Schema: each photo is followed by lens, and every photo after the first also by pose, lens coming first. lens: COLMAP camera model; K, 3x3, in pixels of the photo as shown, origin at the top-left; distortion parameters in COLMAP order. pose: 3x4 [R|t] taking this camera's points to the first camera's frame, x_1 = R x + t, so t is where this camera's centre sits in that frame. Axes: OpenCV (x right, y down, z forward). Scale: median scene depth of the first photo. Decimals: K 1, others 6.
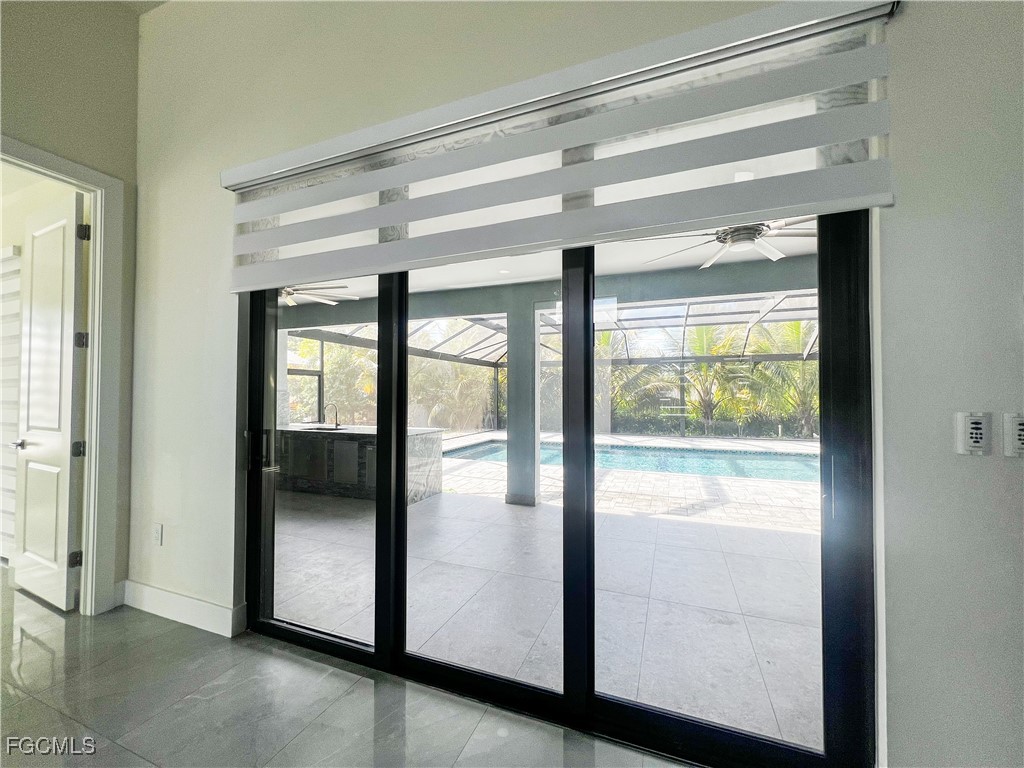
lens RADIAL K [[411.3, 0, 510.6], [0, 411.3, 387.0], [0, 0, 1]] dist [-0.000962, 0.000636]
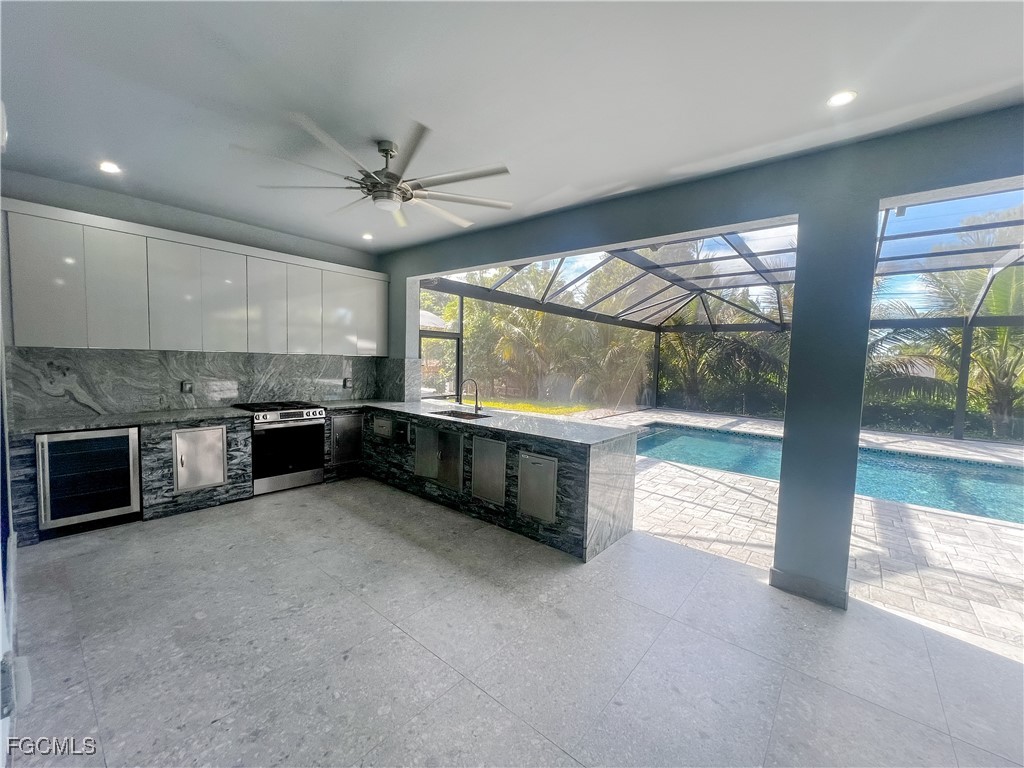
lens RADIAL K [[411.3, 0, 510.6], [0, 411.3, 387.0], [0, 0, 1]] dist [-0.000962, 0.000636]
pose [[0.949175, 0.047632, -0.311123, -0.098797], [-0.021755, 0.996047, 0.086121, -0.005203], [0.313995, -0.074976, 0.946460, 0.233014]]
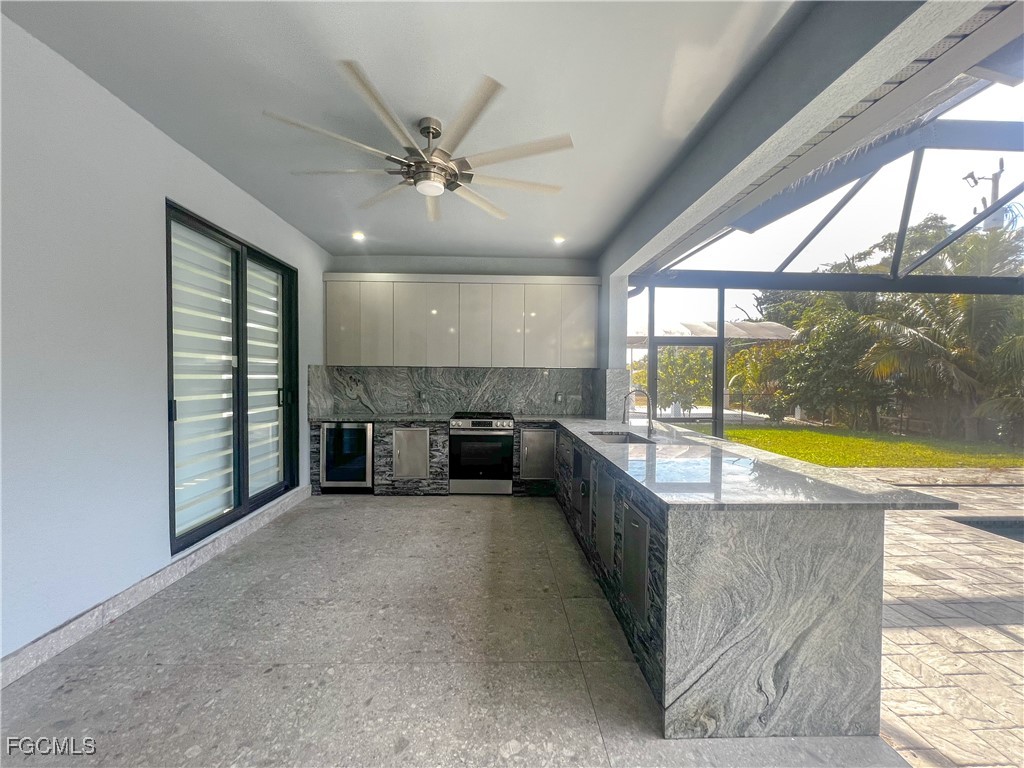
lens RADIAL K [[411.3, 0, 510.6], [0, 411.3, 387.0], [0, 0, 1]] dist [-0.000962, 0.000636]
pose [[0.402538, 0.024492, -0.915075, -0.014890], [0.009968, 0.999465, 0.031136, 0.012480], [0.915349, -0.021655, 0.402079, 0.425677]]
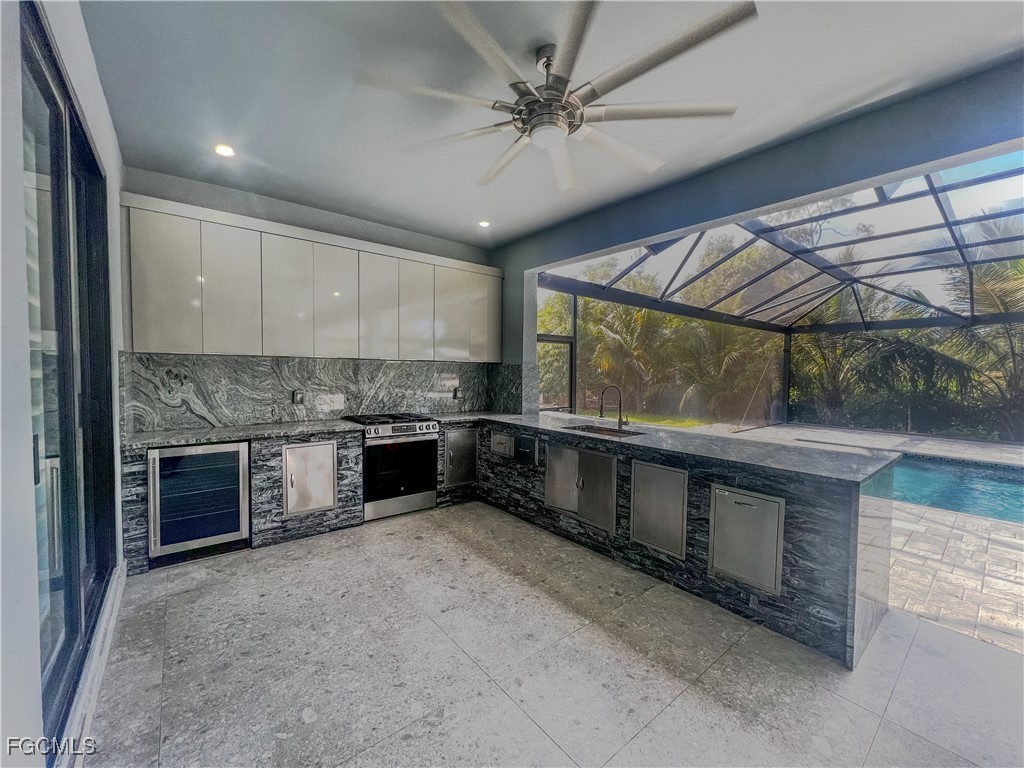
lens RADIAL K [[411.3, 0, 510.6], [0, 411.3, 387.0], [0, 0, 1]] dist [-0.000962, 0.000636]
pose [[0.872102, 0.028586, -0.488489, -0.187987], [-0.001285, 0.998422, 0.056133, 0.007574], [0.489323, -0.048326, 0.870763, 0.293190]]
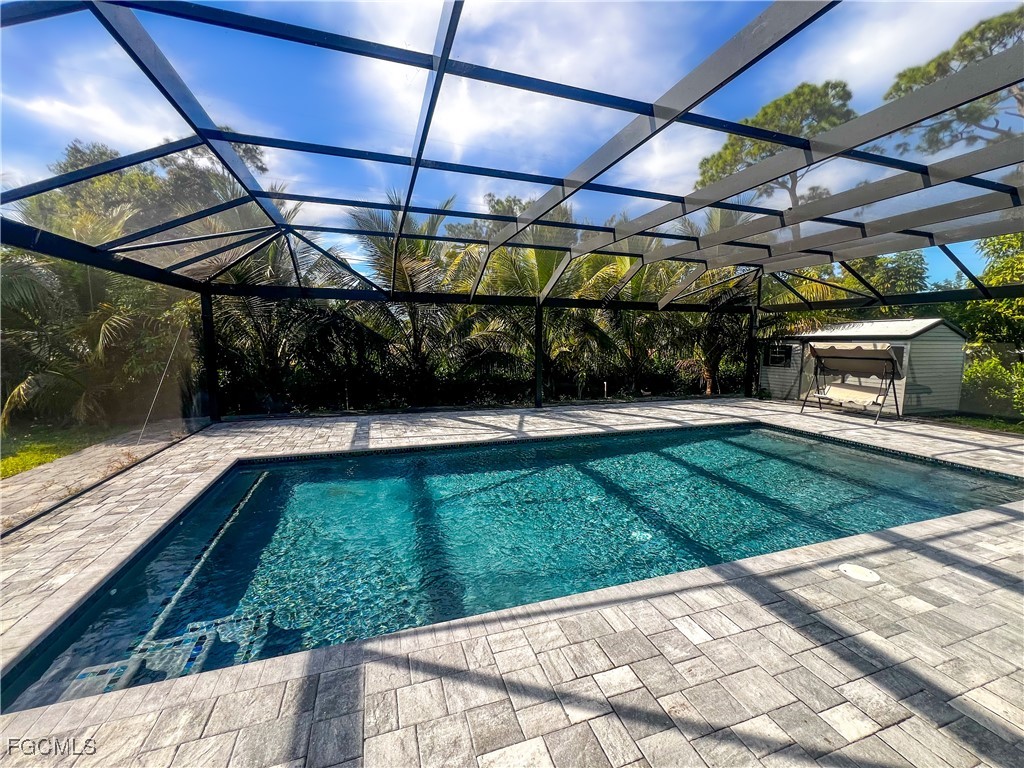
lens RADIAL K [[411.3, 0, 510.6], [0, 411.3, 387.0], [0, 0, 1]] dist [-0.000962, 0.000636]
pose [[0.764590, -0.069627, 0.640745, -0.143146], [-0.019074, 0.991268, 0.130478, -0.016489], [-0.644235, -0.111984, 0.756585, 0.739429]]
